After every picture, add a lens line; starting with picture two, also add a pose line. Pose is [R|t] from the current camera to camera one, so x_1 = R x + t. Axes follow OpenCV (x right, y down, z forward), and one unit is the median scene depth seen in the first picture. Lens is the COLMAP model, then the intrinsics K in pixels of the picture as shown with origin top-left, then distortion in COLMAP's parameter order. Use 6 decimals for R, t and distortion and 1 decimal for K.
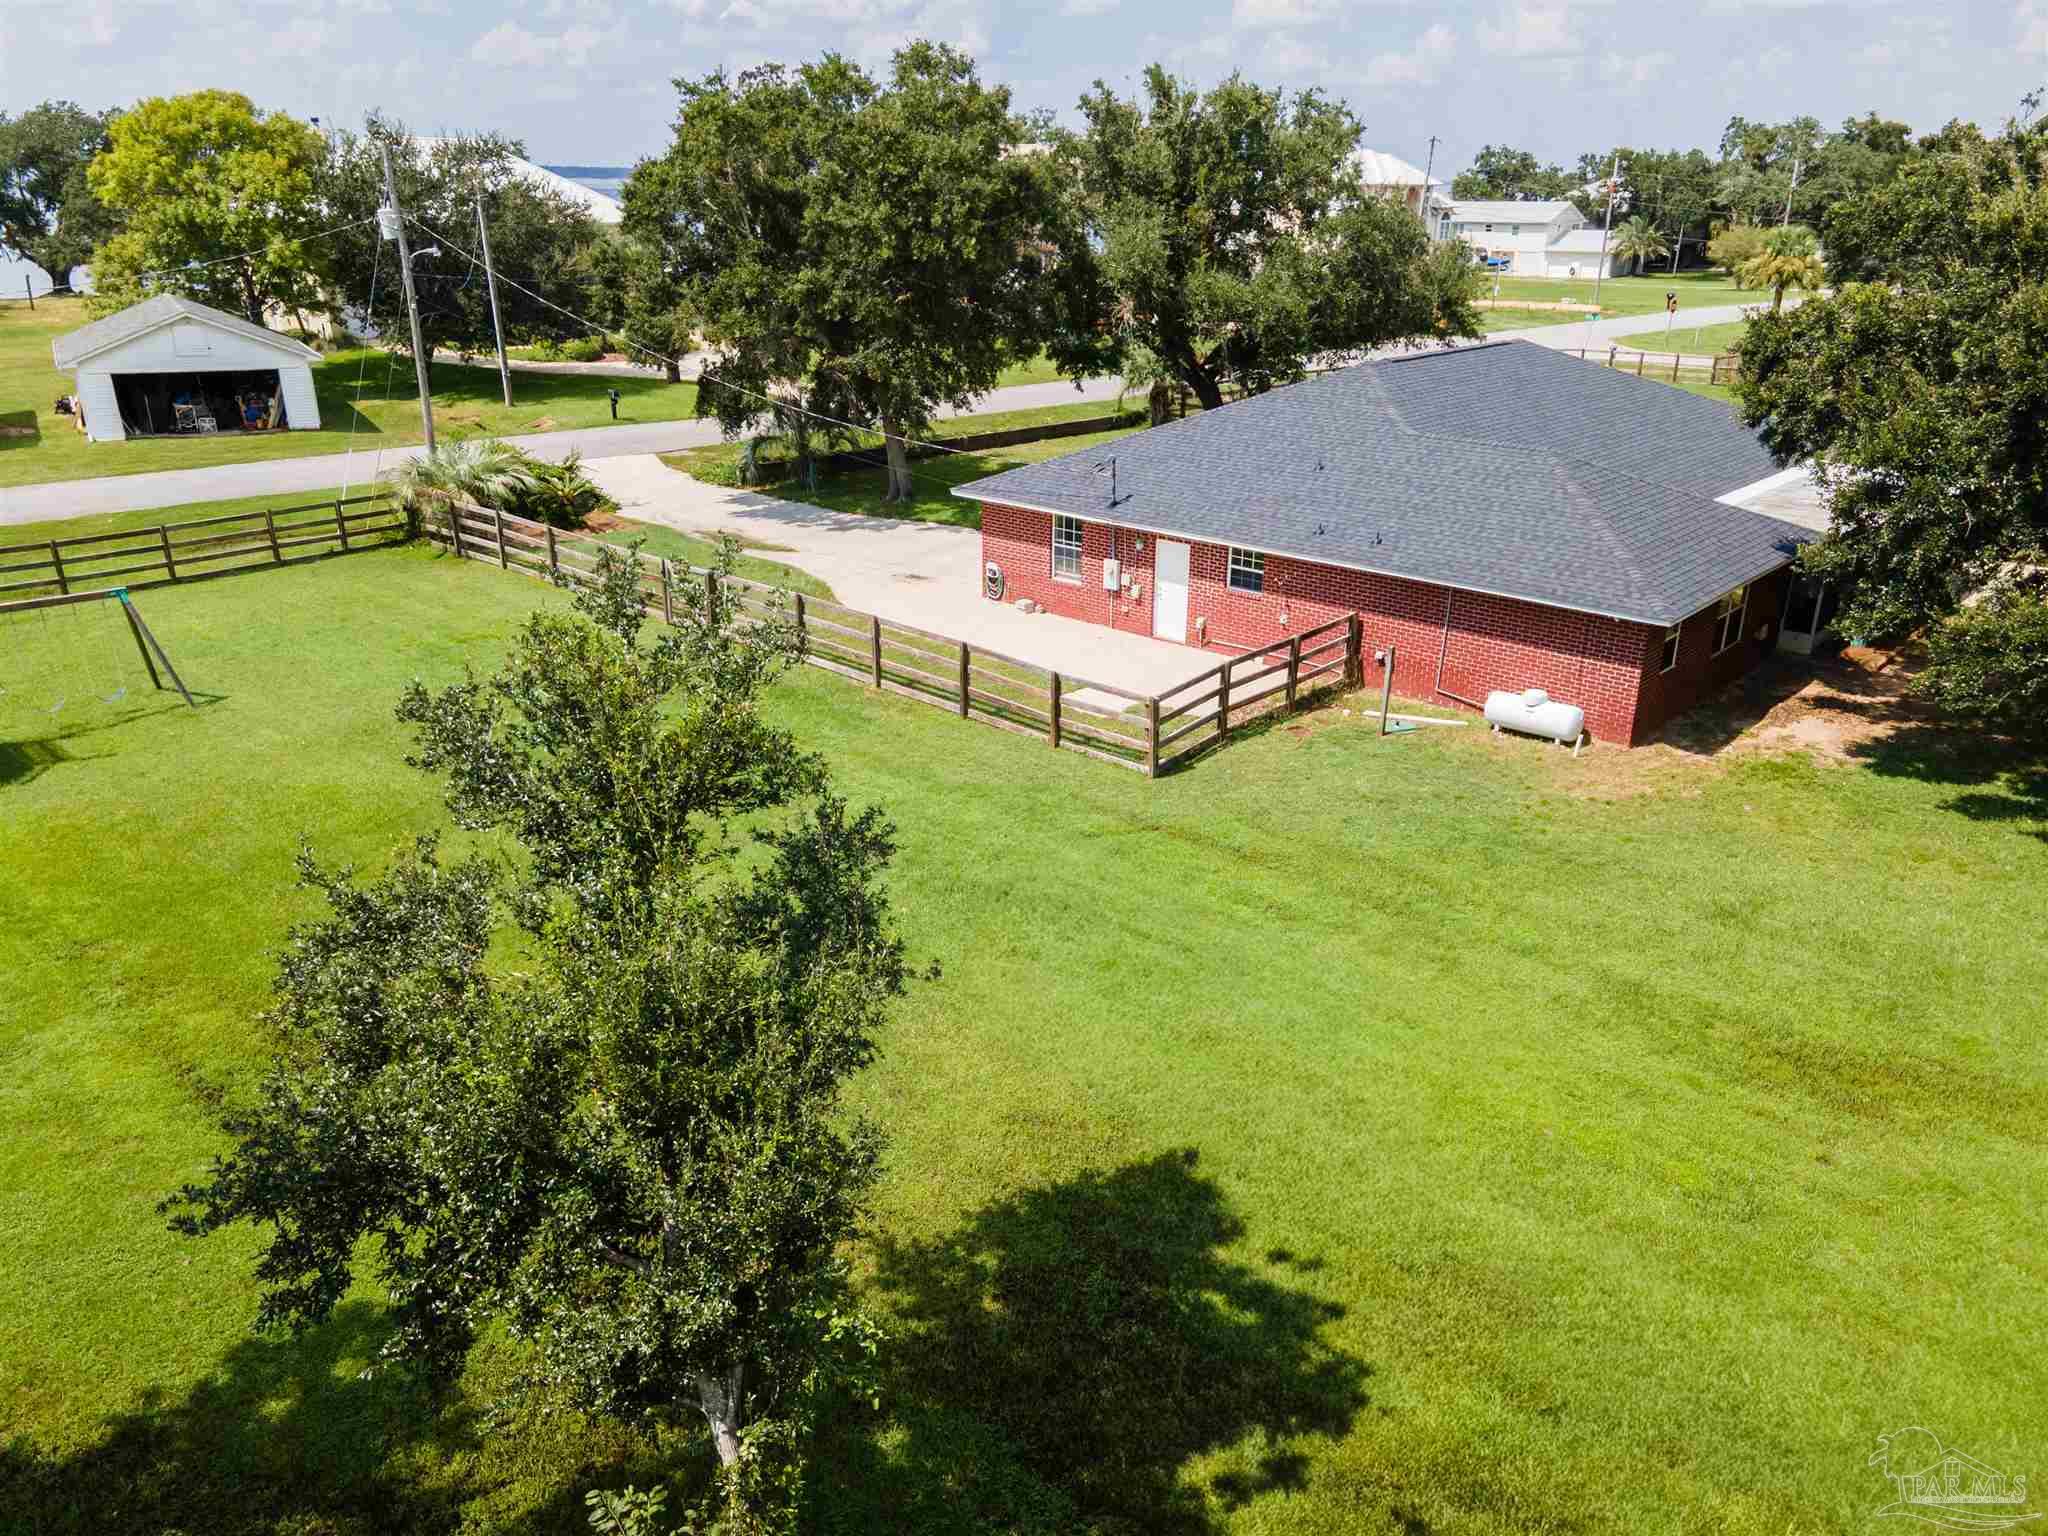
lens RADIAL K [[1542.2, 0, 1026.6], [0, 1542.2, 762.6], [0, 0, 1]] dist [0.047528, -0.002879]
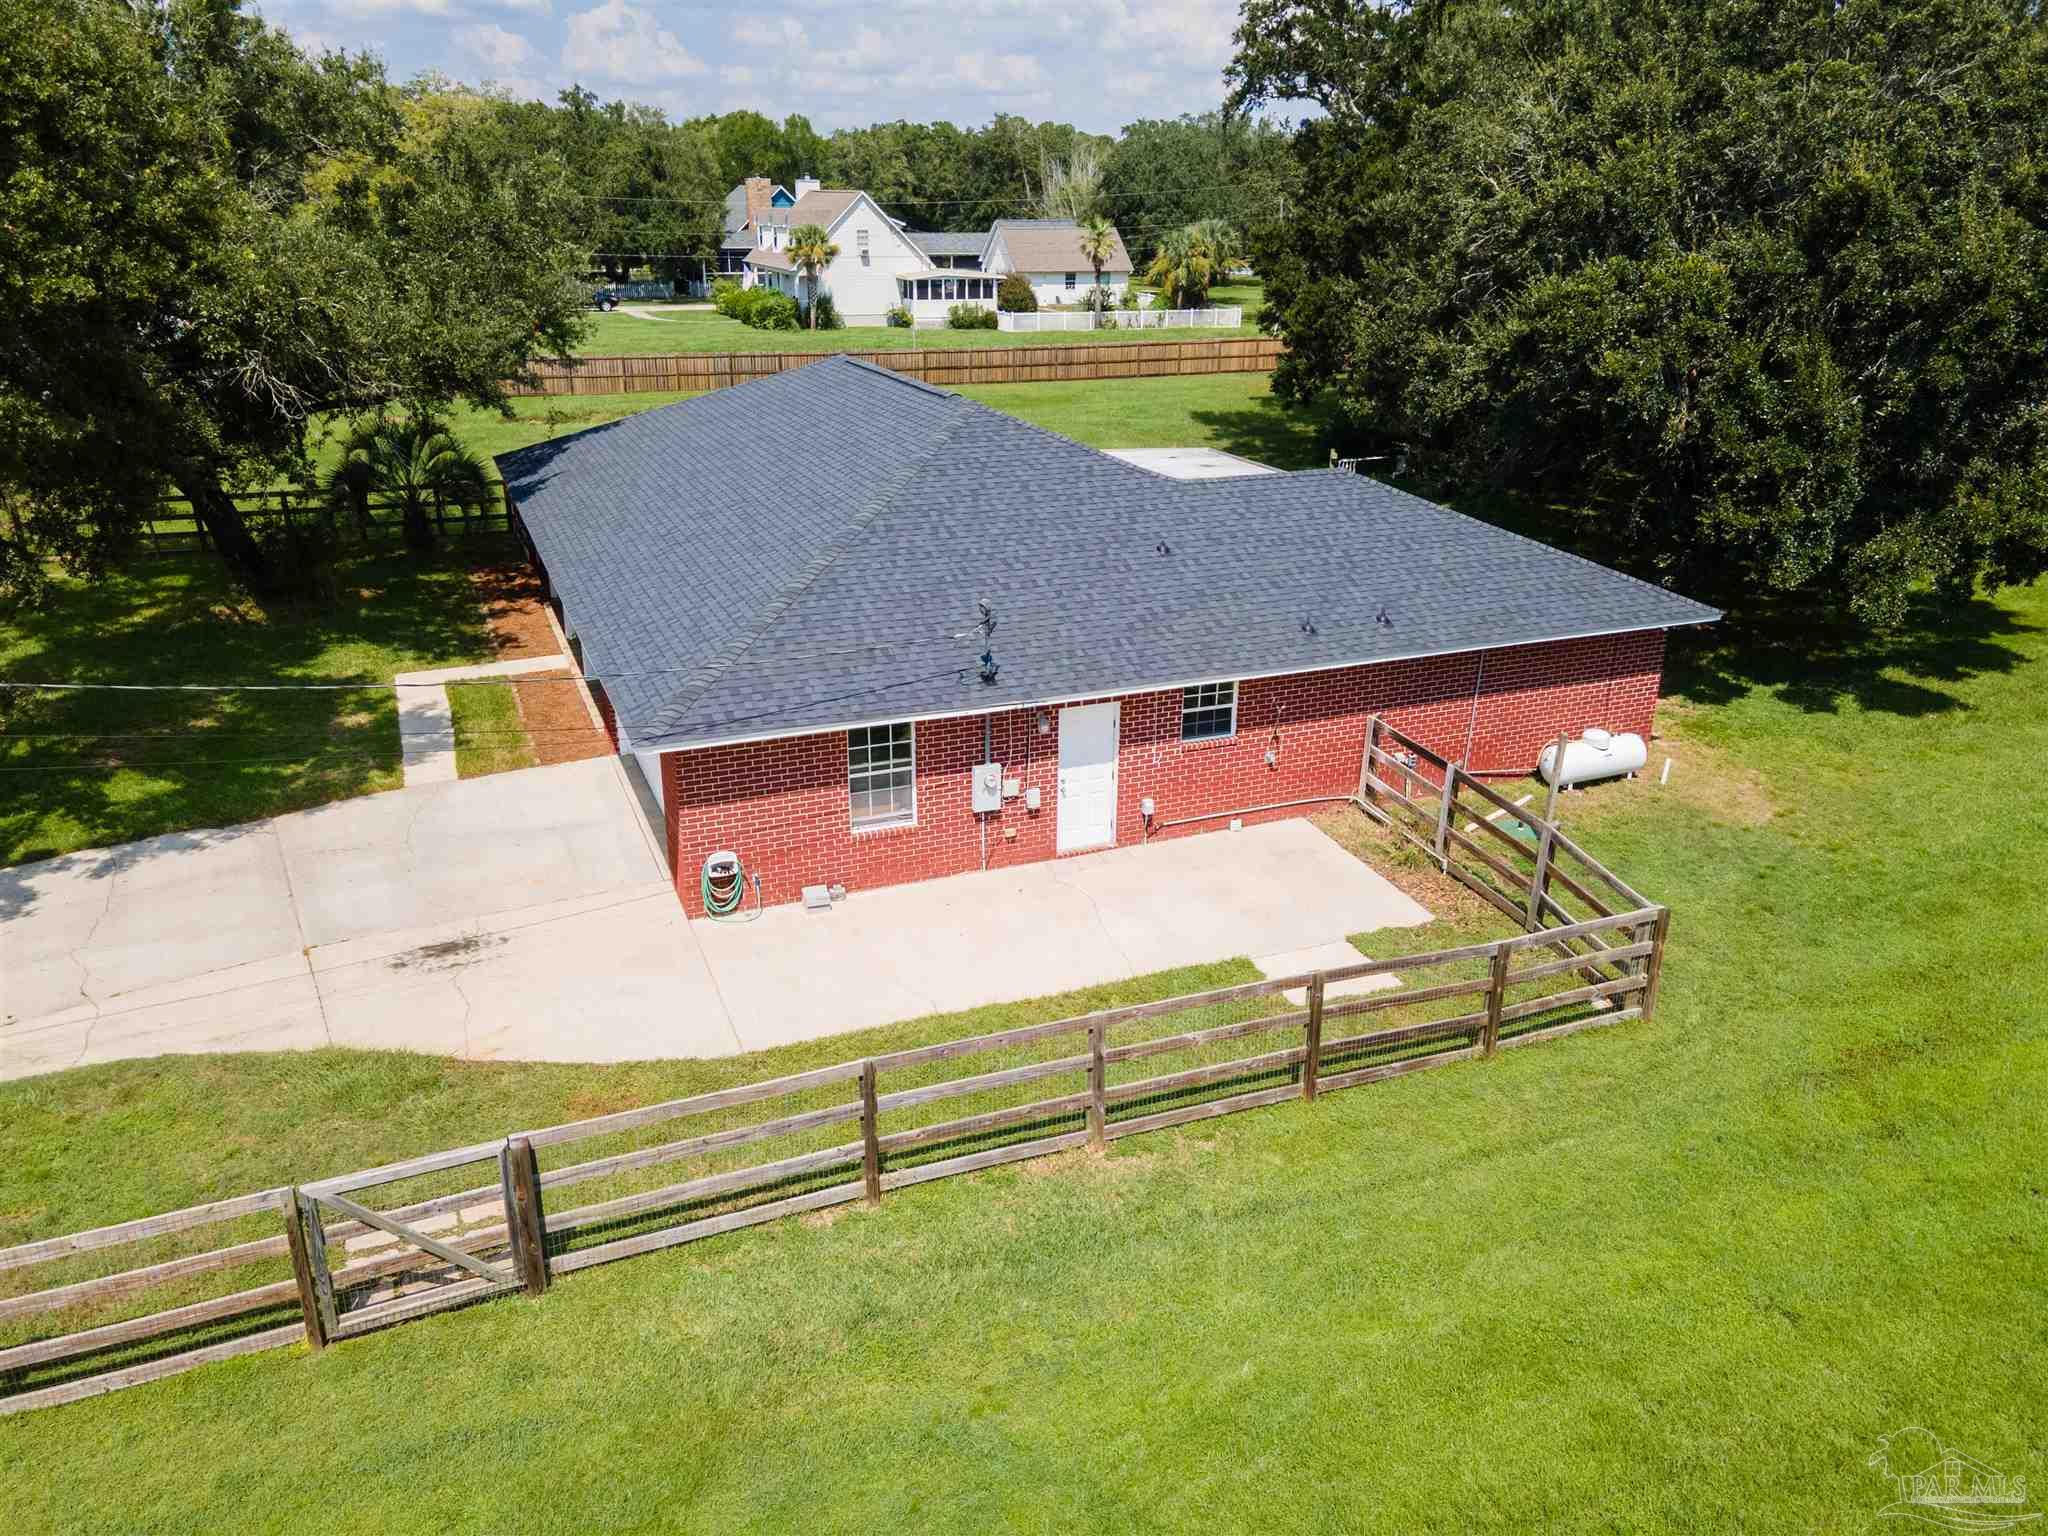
lens RADIAL K [[1542.2, 0, 1026.6], [0, 1542.2, 762.6], [0, 0, 1]] dist [0.047528, -0.002879]
pose [[0.418499, -0.323147, 0.848784, -0.474924], [0.314285, 0.928349, 0.198478, -0.258690], [-0.852105, 0.183698, 0.490073, 0.711989]]
